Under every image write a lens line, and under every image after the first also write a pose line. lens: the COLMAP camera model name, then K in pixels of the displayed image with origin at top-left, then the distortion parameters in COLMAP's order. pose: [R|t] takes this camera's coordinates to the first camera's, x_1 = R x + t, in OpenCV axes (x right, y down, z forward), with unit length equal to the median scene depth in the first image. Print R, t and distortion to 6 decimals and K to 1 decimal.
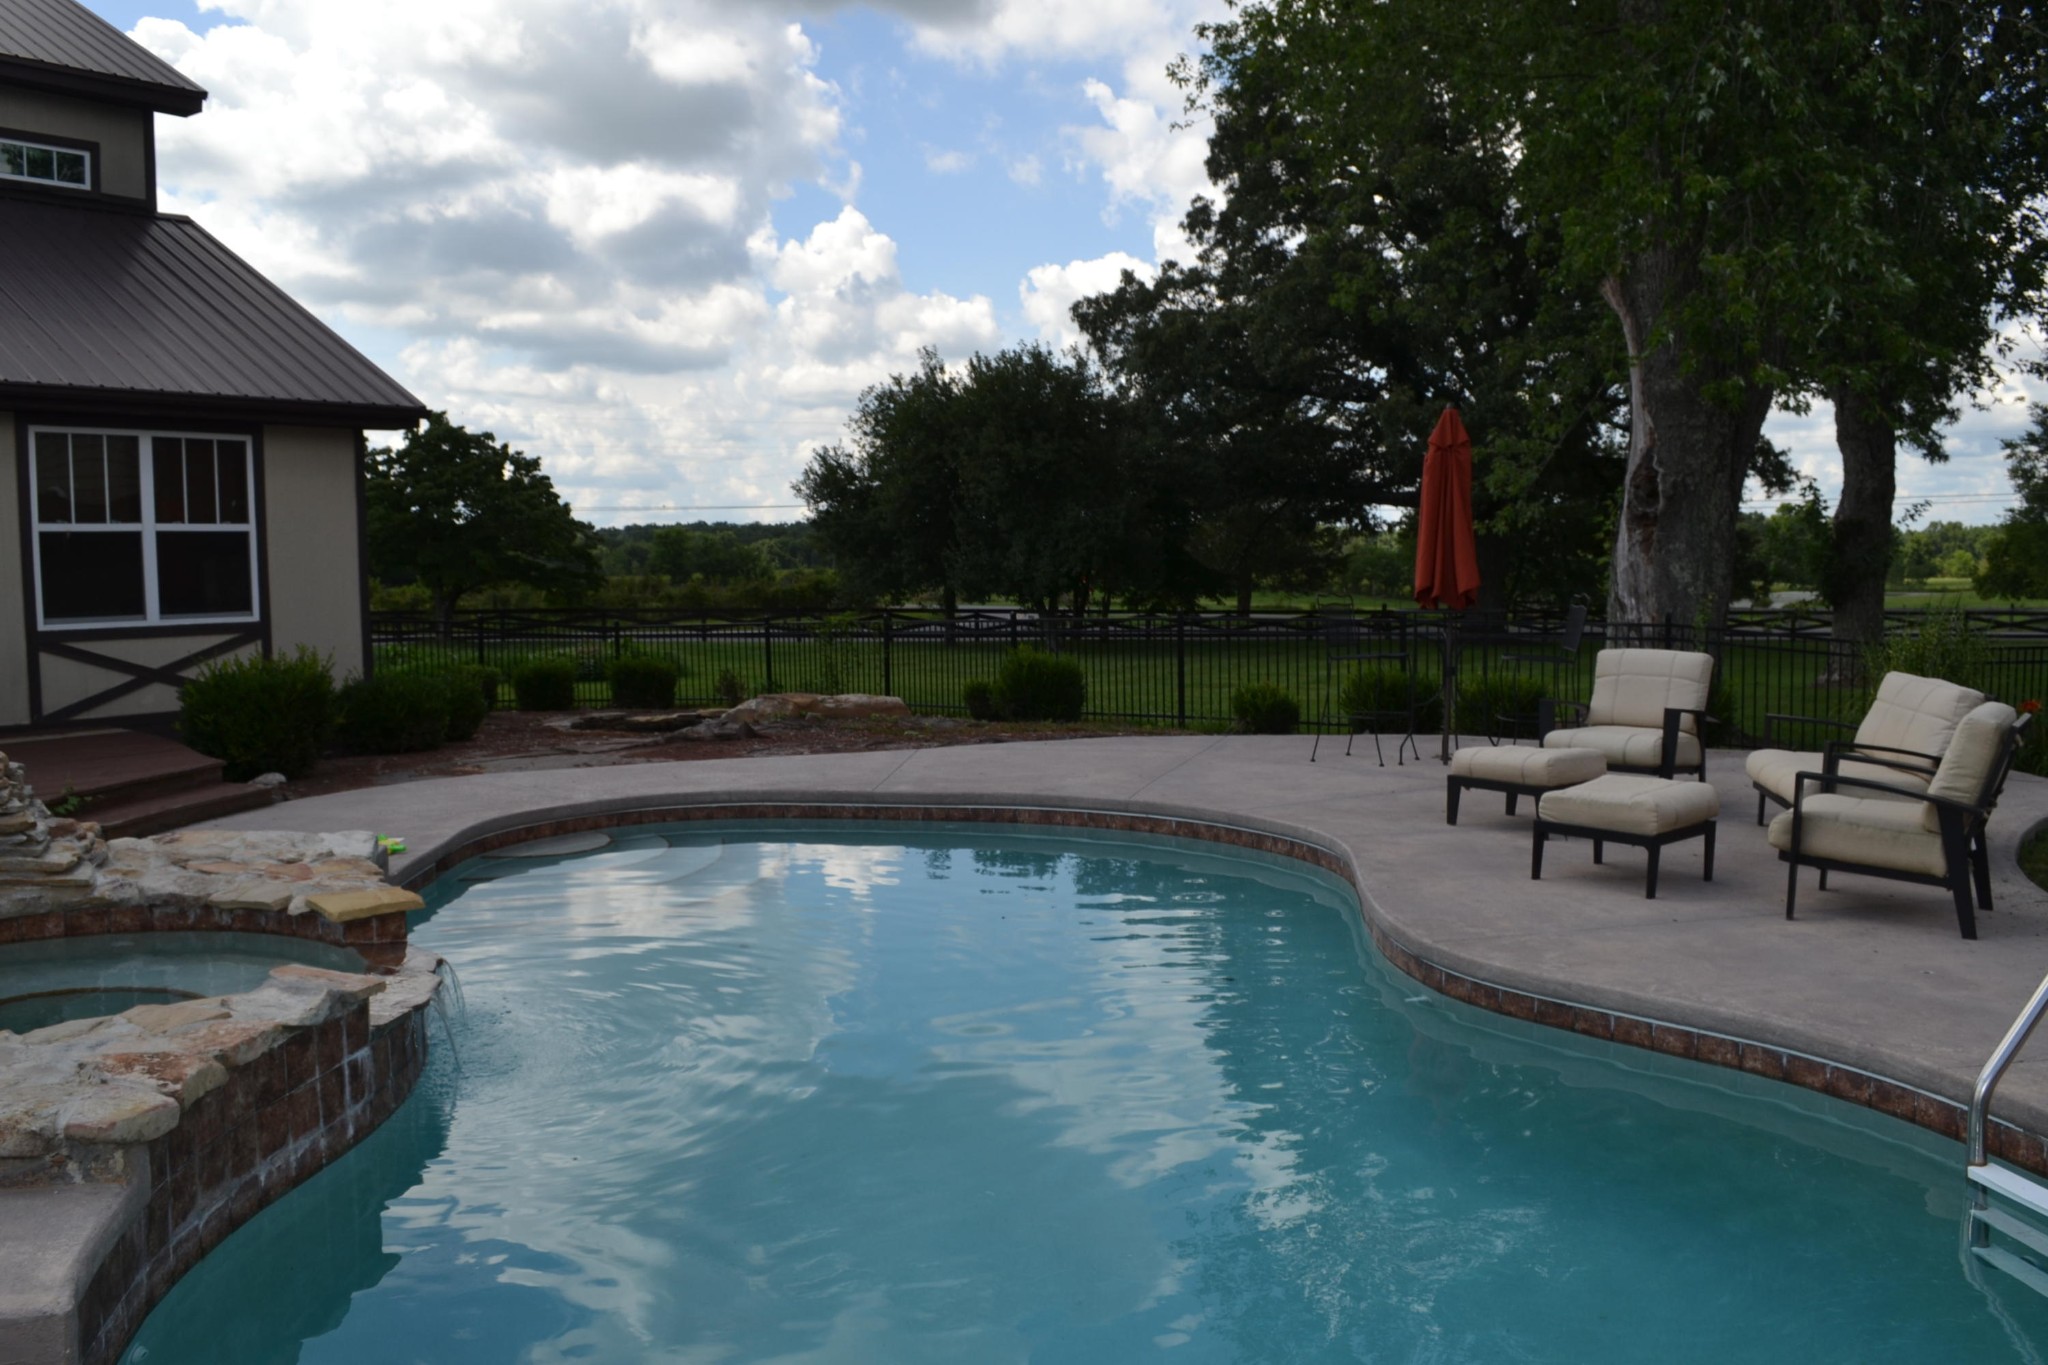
lens RADIAL K [[1636.5, 0, 1011.0], [0, 1636.5, 685.9], [0, 0, 1]] dist [-0.079032, 0.007878]
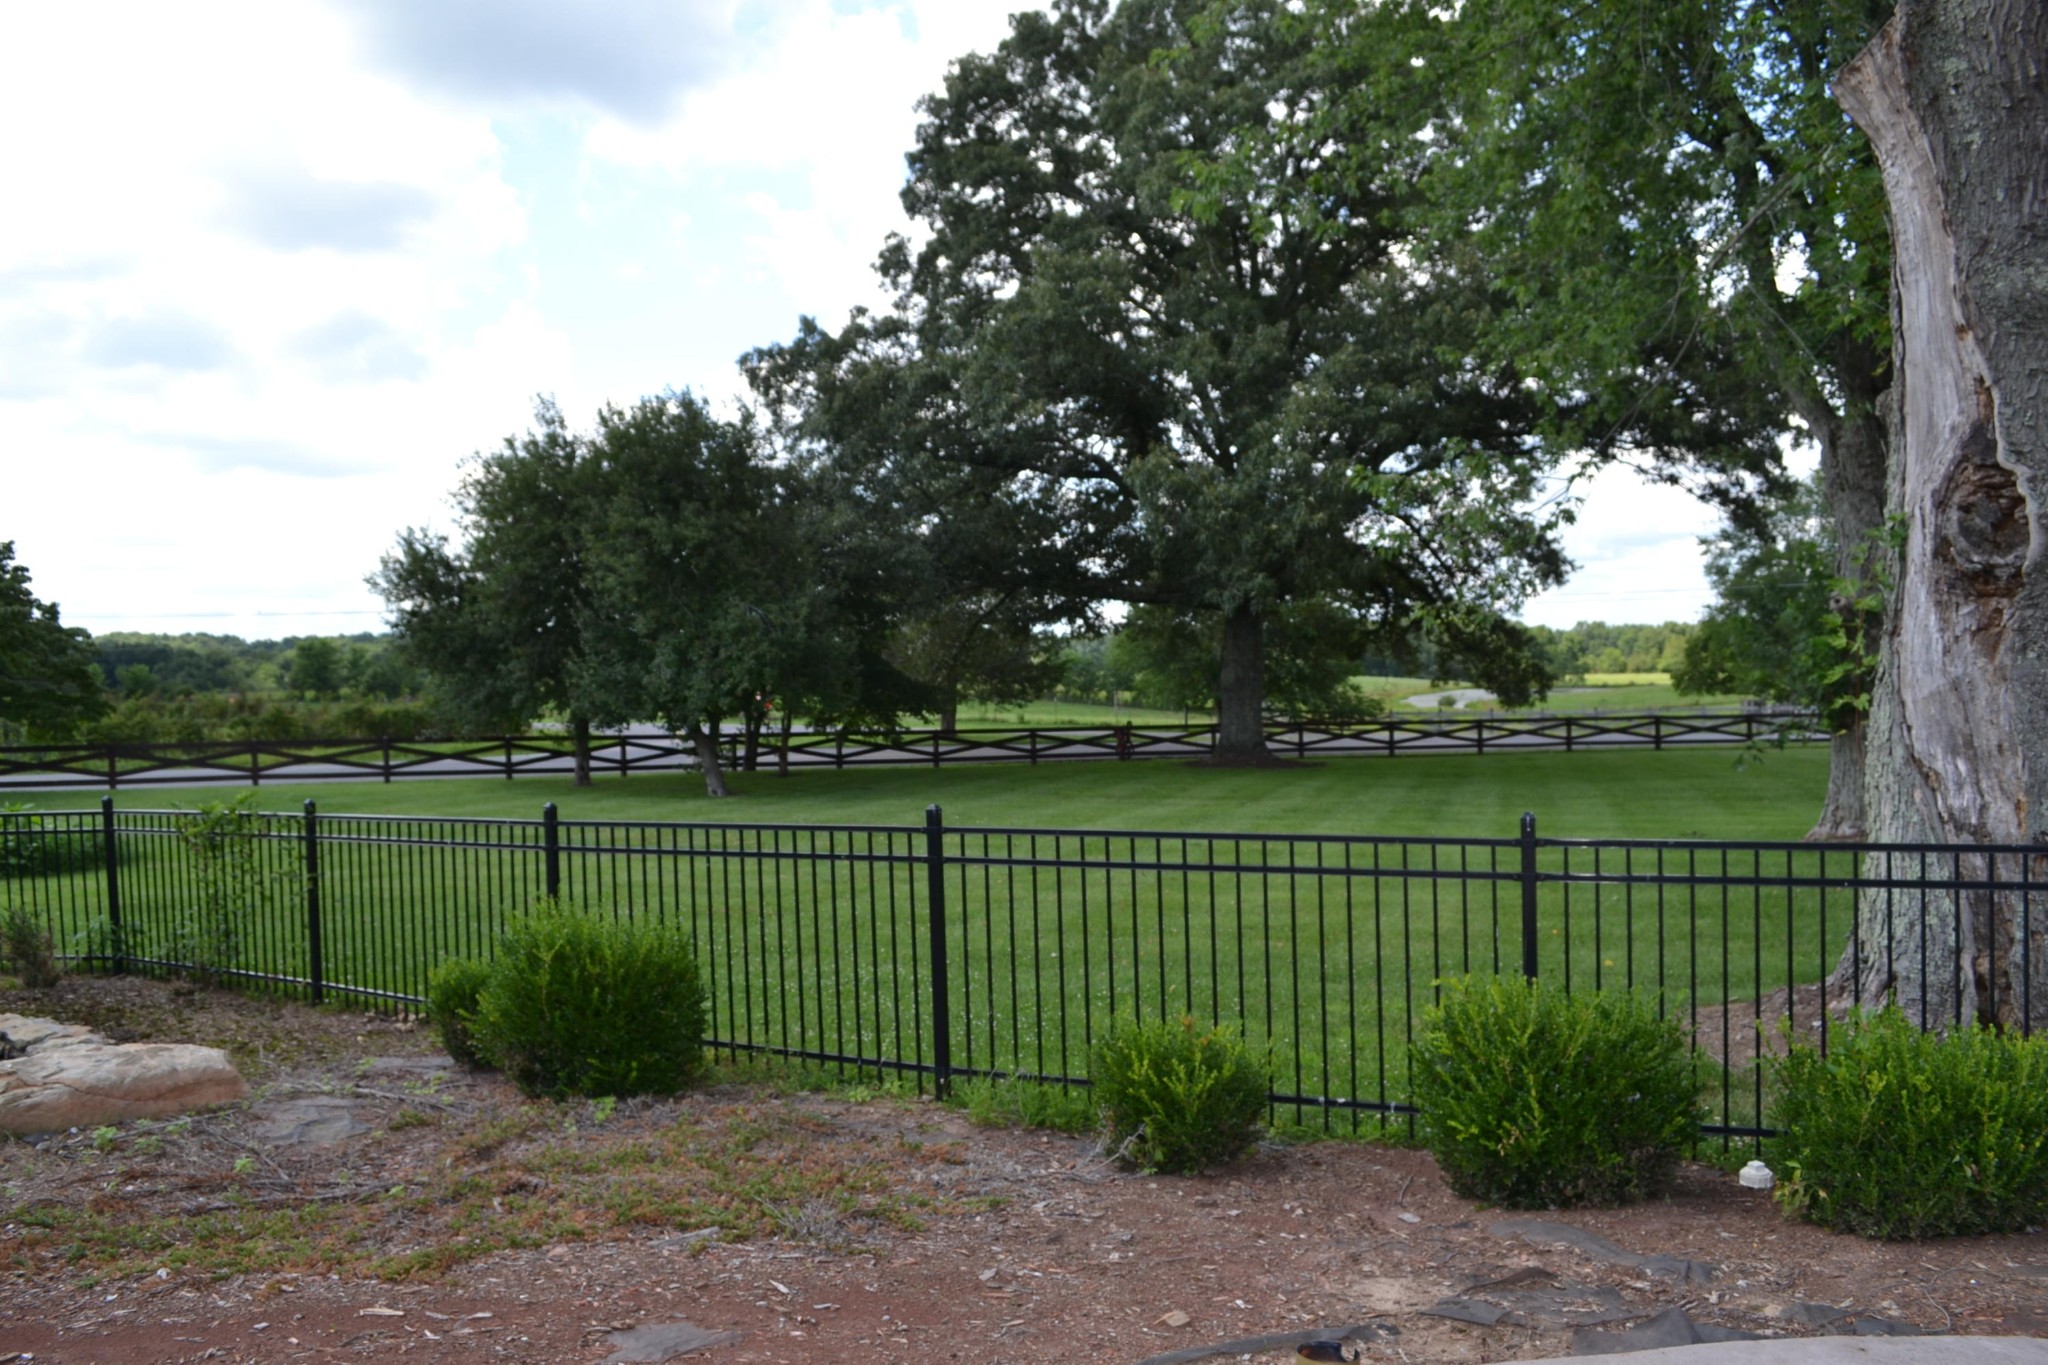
lens RADIAL K [[1636.5, 0, 1011.0], [0, 1636.5, 685.9], [0, 0, 1]] dist [-0.079032, 0.007878]
pose [[0.981766, -0.012545, 0.189678, 0.015493], [0.024952, 0.997691, -0.063163, -0.017446], [-0.188447, 0.066744, 0.979813, 0.203762]]
